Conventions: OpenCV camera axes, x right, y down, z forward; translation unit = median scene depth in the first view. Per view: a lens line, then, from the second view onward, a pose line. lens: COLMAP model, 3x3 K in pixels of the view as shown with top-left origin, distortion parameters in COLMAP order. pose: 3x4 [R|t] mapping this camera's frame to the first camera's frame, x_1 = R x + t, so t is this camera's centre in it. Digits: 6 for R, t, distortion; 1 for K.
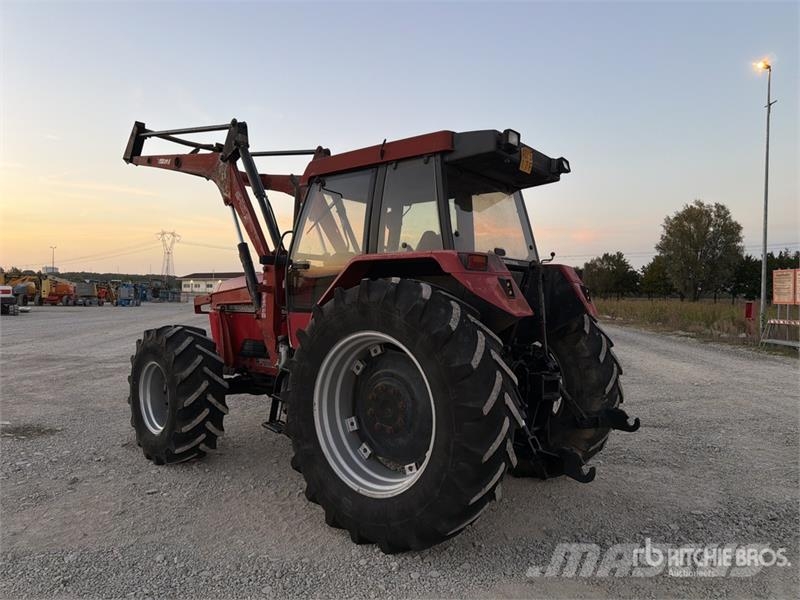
lens RADIAL K [[565.0, 0, 411.2], [0, 565.0, 300.3], [0, 0, 1]] dist [0.003607, -0.005295]
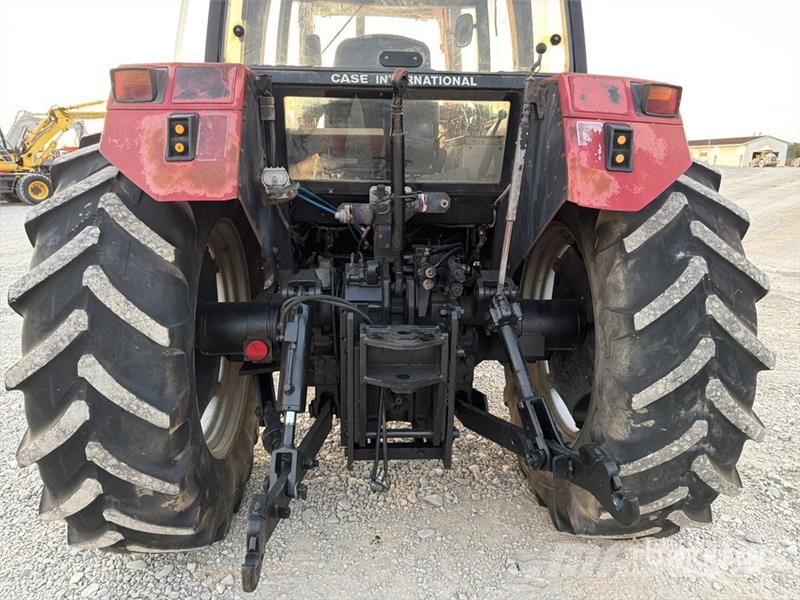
lens RADIAL K [[556.5, 0, 398.9], [0, 556.5, 302.2], [0, 0, 1]] dist [0.121530, -0.200662]
pose [[0.665078, 0.165448, -0.728215, 0.269719], [0.003877, 0.974371, 0.224915, 0.002578], [0.746763, -0.152409, 0.647392, 0.336086]]
